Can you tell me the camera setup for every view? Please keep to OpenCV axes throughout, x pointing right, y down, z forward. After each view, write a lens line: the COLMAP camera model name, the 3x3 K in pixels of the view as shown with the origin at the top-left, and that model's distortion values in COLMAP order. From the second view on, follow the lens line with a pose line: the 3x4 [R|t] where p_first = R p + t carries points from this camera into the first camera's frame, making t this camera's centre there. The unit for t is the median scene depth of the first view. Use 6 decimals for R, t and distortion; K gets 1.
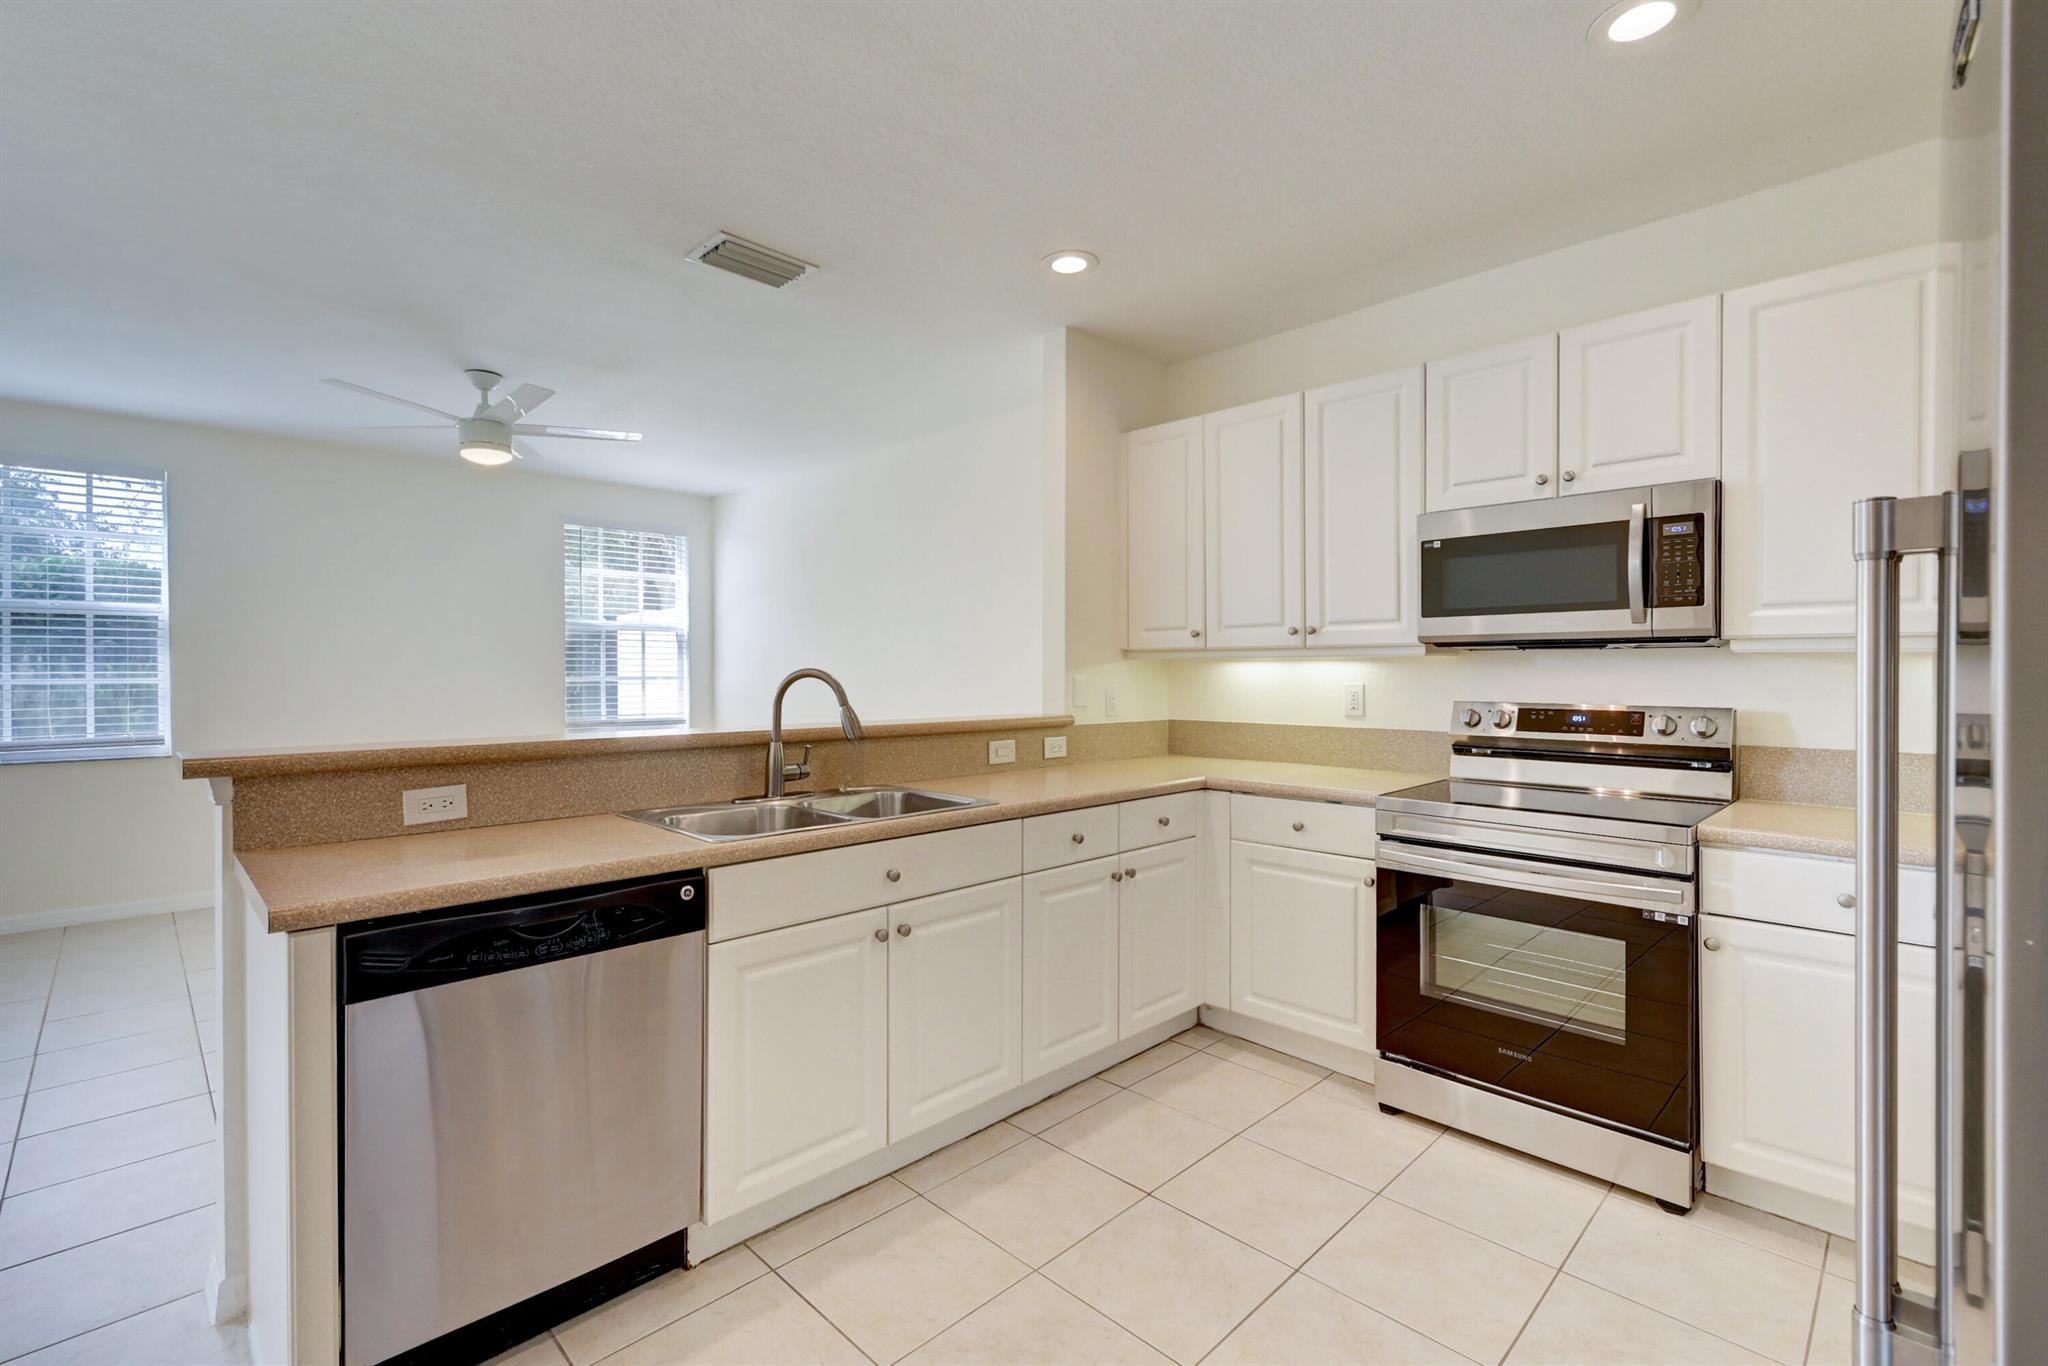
lens RADIAL K [[929.0, 0, 992.5], [0, 929.0, 675.9], [0, 0, 1]] dist [0.001688, 0.000629]
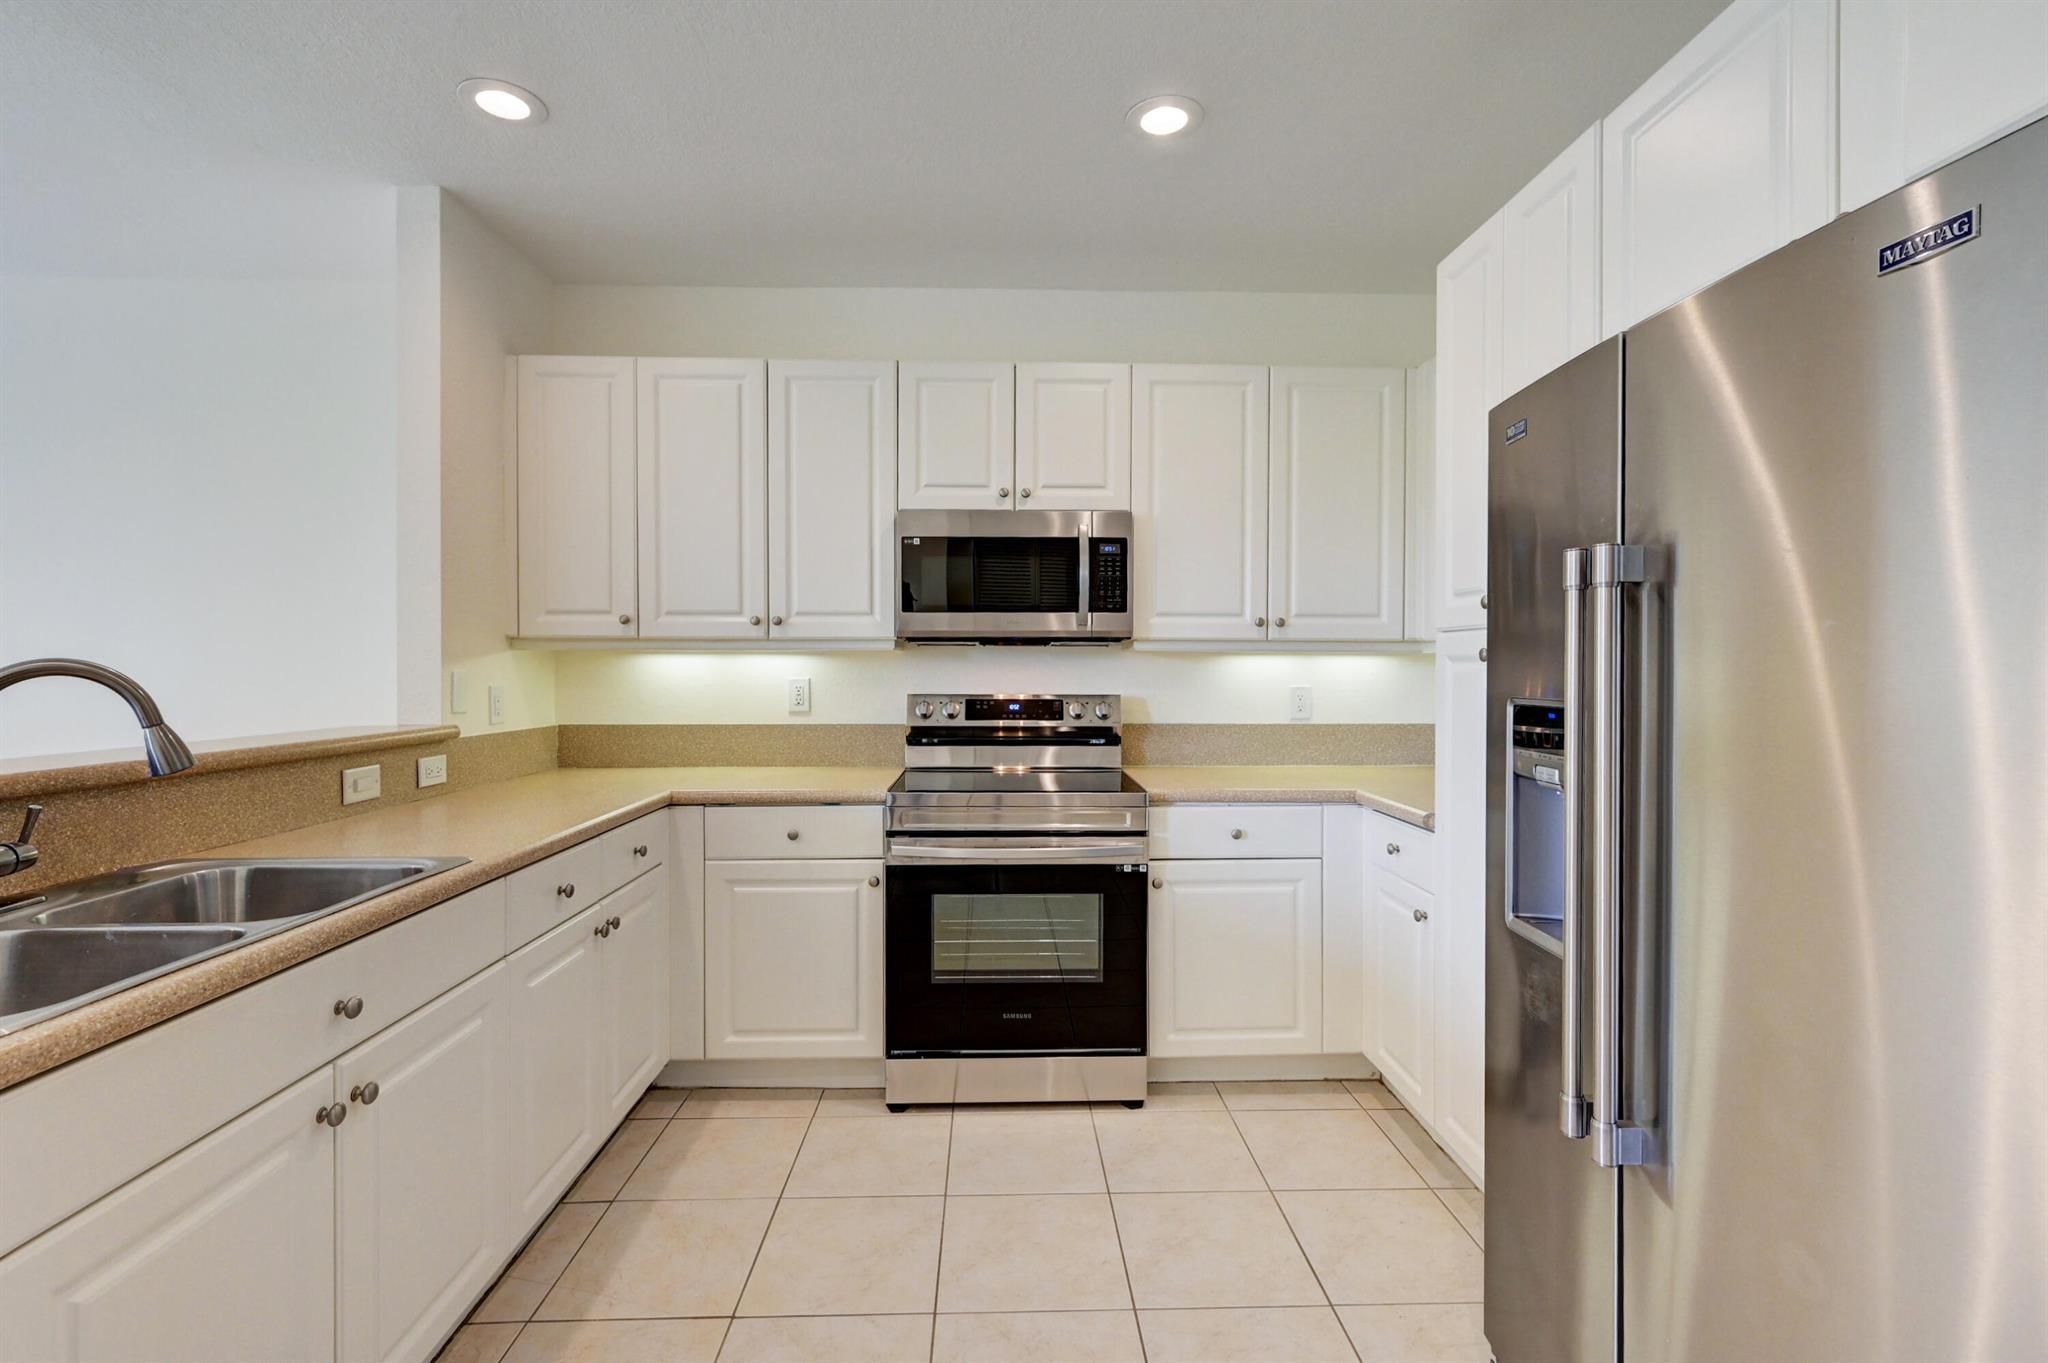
lens RADIAL K [[938.0, 0, 1050.5], [0, 938.0, 675.4], [0, 0, 1]] dist [0.000451, 0.000381]
pose [[0.658847, -0.006738, 0.752247, -0.192341], [0.002492, 0.999974, 0.006774, -0.000527], [-0.752273, -0.002588, 0.658847, 0.196435]]
